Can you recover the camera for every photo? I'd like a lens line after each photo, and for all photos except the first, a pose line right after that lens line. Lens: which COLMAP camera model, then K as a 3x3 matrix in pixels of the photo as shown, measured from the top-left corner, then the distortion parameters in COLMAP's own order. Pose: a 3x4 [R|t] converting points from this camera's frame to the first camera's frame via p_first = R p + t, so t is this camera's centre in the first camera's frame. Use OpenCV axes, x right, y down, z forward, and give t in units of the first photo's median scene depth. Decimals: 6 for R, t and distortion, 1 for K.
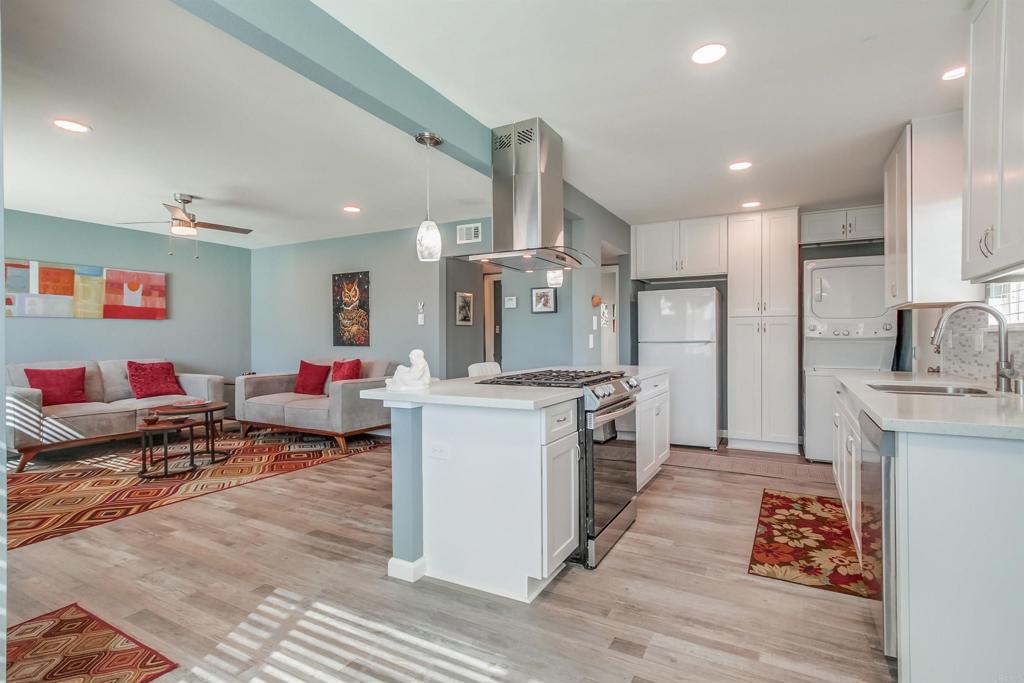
lens RADIAL K [[485.4, 0, 471.9], [0, 485.4, 340.2], [0, 0, 1]] dist [0.000813, 0.002749]
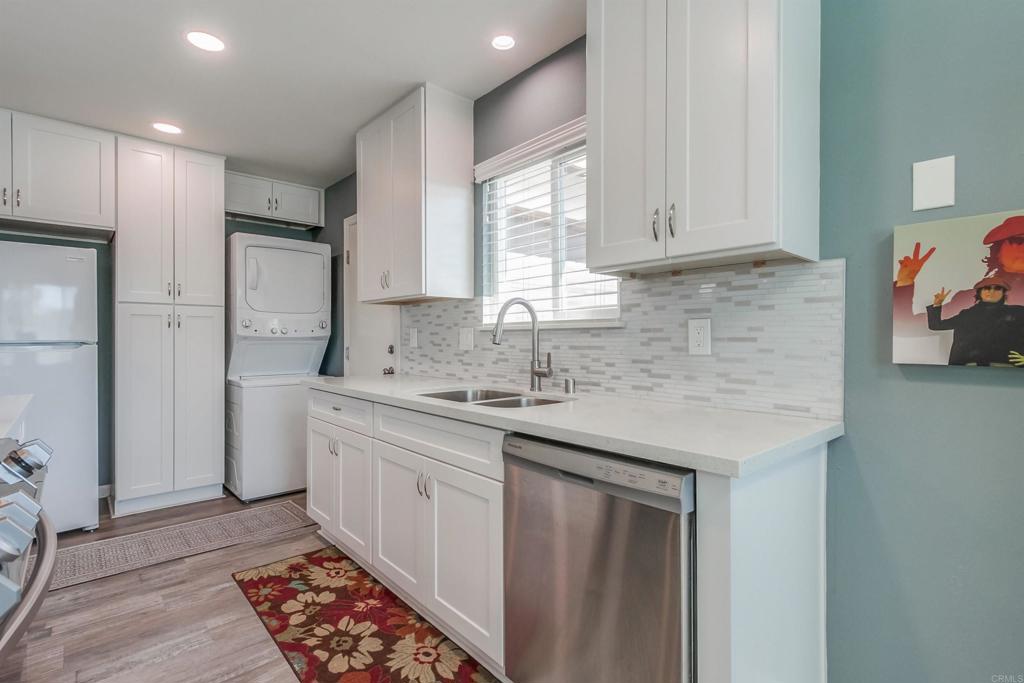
lens RADIAL K [[520.1, 0, 524.1], [0, 520.1, 338.8], [0, 0, 1]] dist [0.000535, 0.004514]
pose [[0.271139, 0.002862, 0.962536, 0.060850], [0.002494, 0.999990, -0.003676, 0.003208], [-0.962537, 0.003397, 0.271129, 0.532316]]
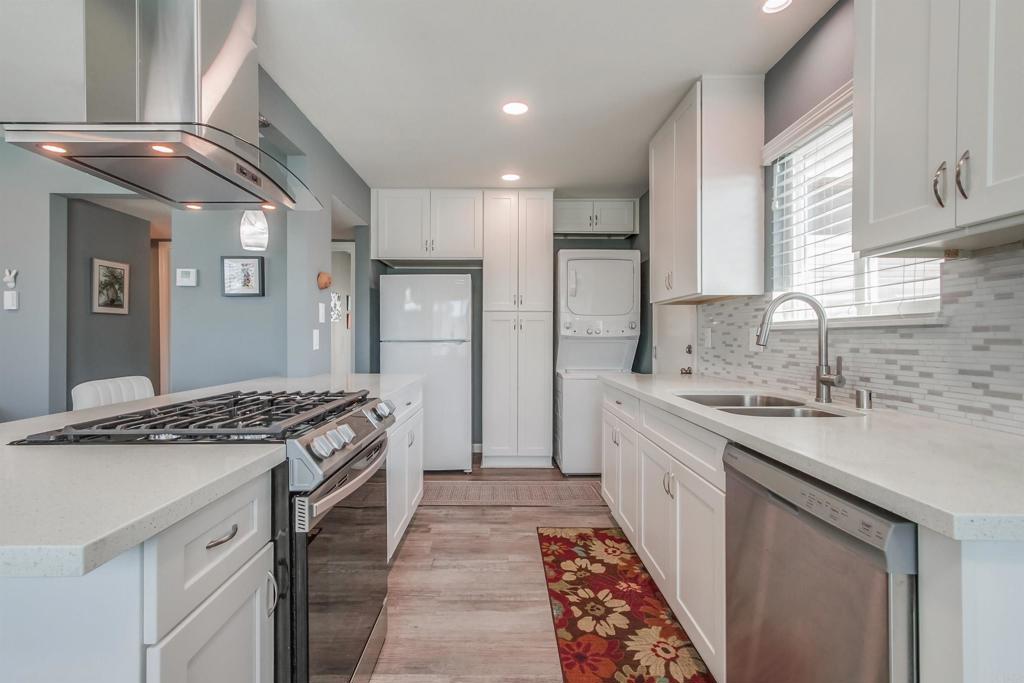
lens RADIAL K [[509.3, 0, 470.9], [0, 509.3, 337.6], [0, 0, 1]] dist [0.004647, 0.001594]
pose [[0.866032, 0.004623, 0.499968, 0.111991], [-0.003300, 0.999988, -0.003531, 0.001525], [-0.499978, 0.001408, 0.866037, 0.400134]]
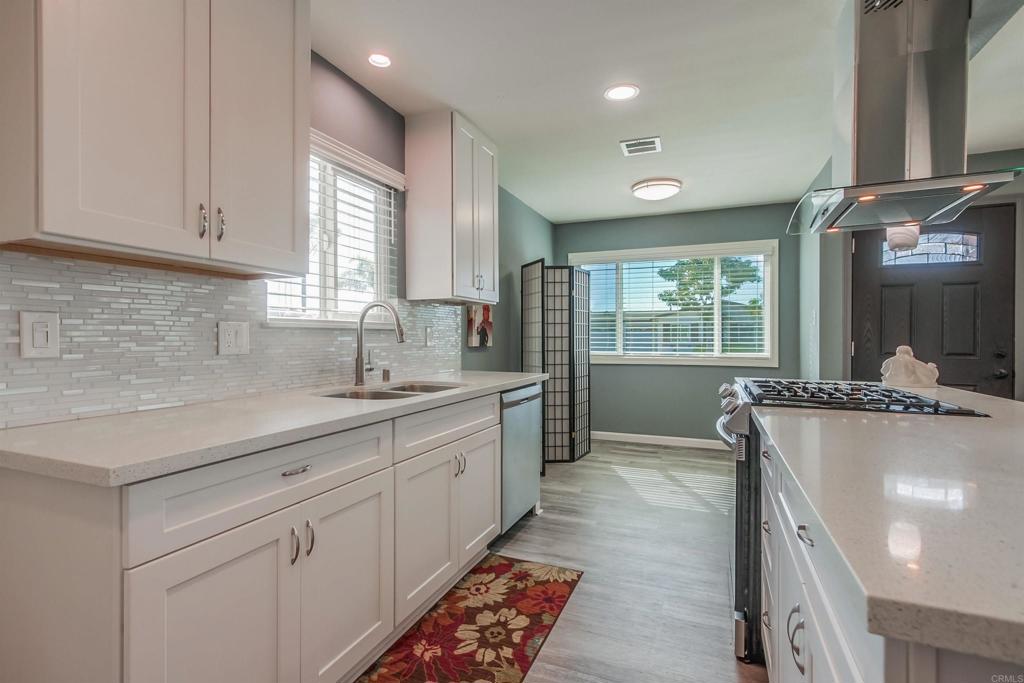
lens RADIAL K [[485.4, 0, 500.4], [0, 485.4, 335.8], [0, 0, 1]] dist [0.000813, 0.002749]
pose [[-0.984137, 0.000493, -0.177409, 0.703483], [0.000573, 1.000000, -0.000399, -0.001697], [0.177409, -0.000494, -0.984137, 1.503132]]
